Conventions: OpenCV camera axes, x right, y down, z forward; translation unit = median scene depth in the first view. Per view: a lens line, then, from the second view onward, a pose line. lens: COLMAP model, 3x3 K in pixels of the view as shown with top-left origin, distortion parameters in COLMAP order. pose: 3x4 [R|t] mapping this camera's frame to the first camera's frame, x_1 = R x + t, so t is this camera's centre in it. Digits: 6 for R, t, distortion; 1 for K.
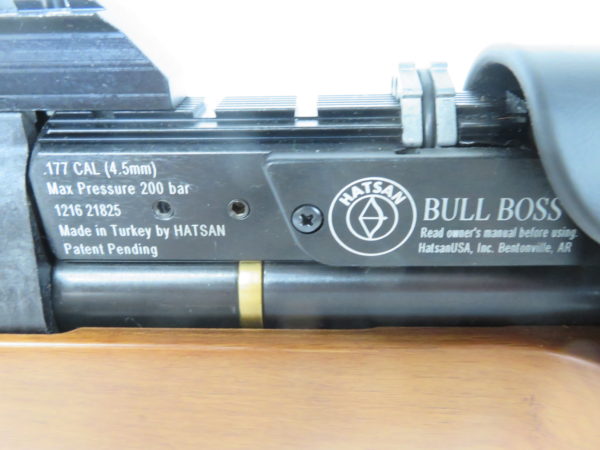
lens RADIAL K [[504.3, 0, 299.7], [0, 504.3, 226.8], [0, 0, 1]] dist [0.014896, -0.009795]
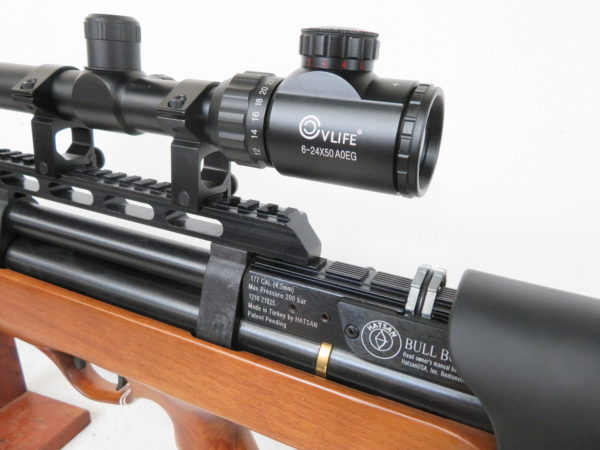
lens RADIAL K [[504.3, 0, 301.2], [0, 504.3, 226.8], [0, 0, 1]] dist [0.014896, -0.009795]
pose [[0.913240, 0.208344, -0.350121, 0.461267], [-0.257704, 0.961001, -0.100330, -0.167104], [0.315564, 0.181853, 0.931316, -1.099712]]
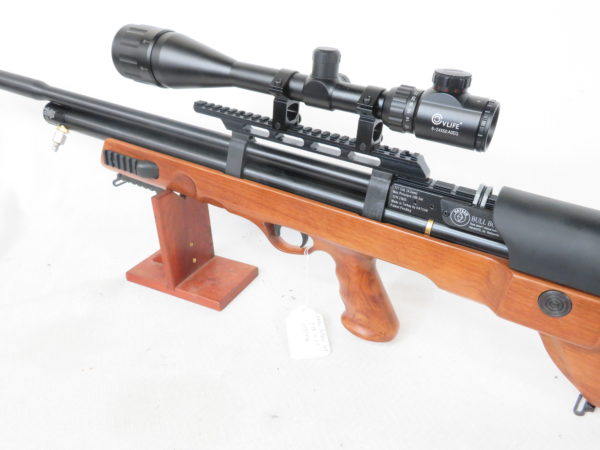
lens RADIAL K [[504.3, 0, 302.6], [0, 504.3, 227.8], [0, 0, 1]] dist [0.014896, -0.009795]
pose [[0.884019, 0.295772, -0.361981, 0.545665], [-0.290262, 0.954317, 0.070896, 0.158099], [0.366414, 0.042396, 0.929485, -3.623647]]
